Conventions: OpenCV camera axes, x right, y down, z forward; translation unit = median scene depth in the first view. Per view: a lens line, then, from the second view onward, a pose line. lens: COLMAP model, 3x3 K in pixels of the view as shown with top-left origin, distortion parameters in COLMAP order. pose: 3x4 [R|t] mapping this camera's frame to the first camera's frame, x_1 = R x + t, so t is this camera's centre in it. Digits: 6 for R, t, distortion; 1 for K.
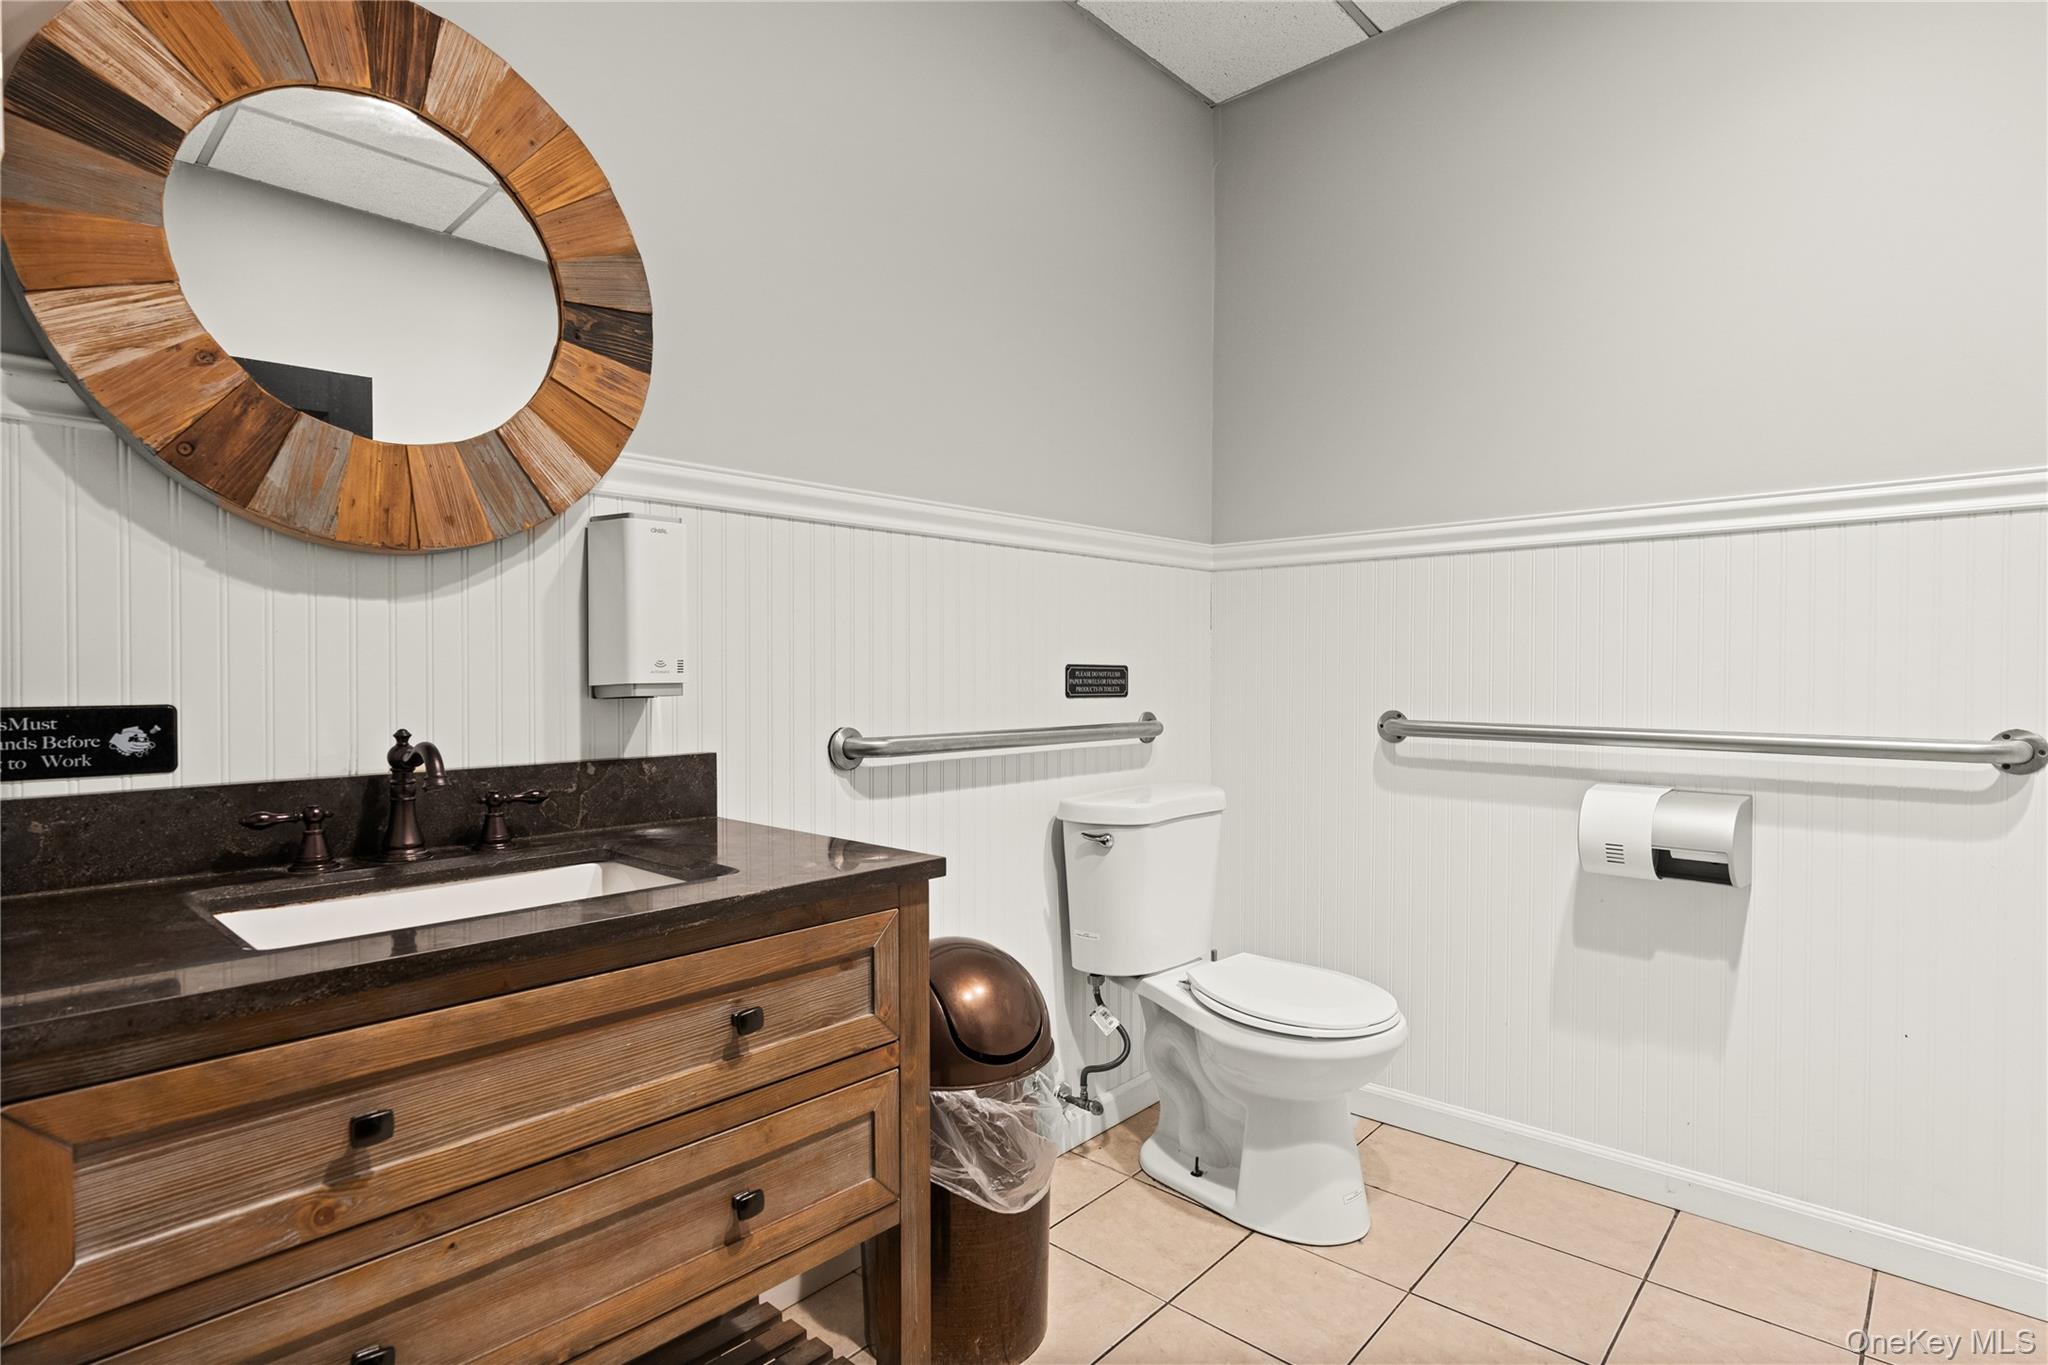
lens RADIAL K [[1039.0, 0, 1063.5], [0, 1039.0, 676.1], [0, 0, 1]] dist [0.001441, 0.000714]
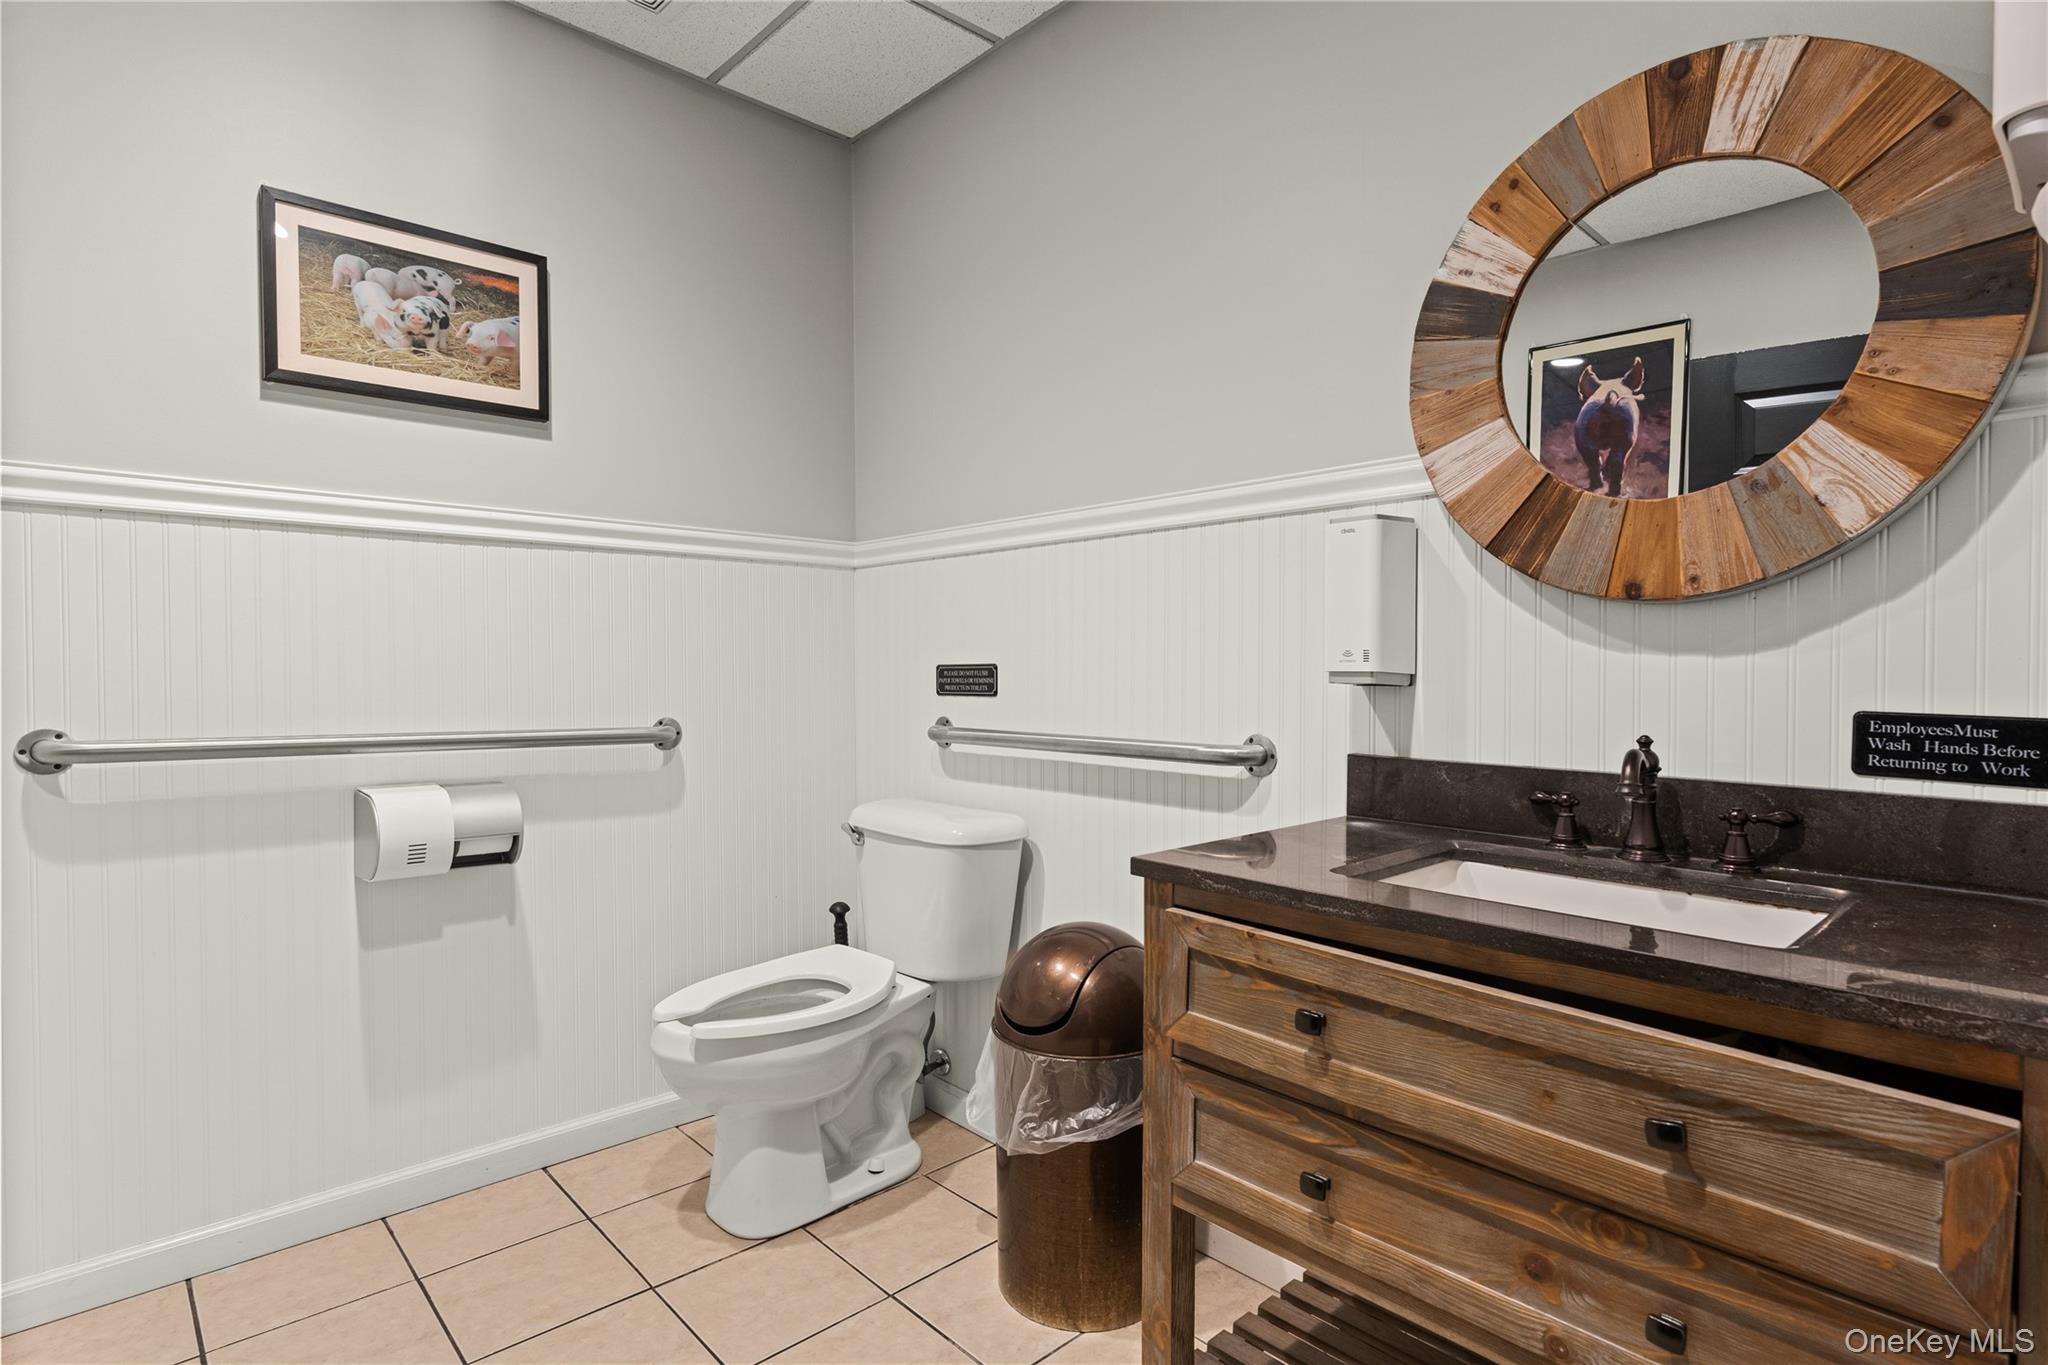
lens RADIAL K [[1039.0, 0, 1063.5], [0, 1039.0, 676.1], [0, 0, 1]] dist [0.001441, 0.000714]
pose [[-0.085000, 0.002299, -0.996378, 0.249914], [-0.014472, 0.999889, 0.003542, -0.000848], [0.996276, 0.014720, -0.084957, 0.285709]]
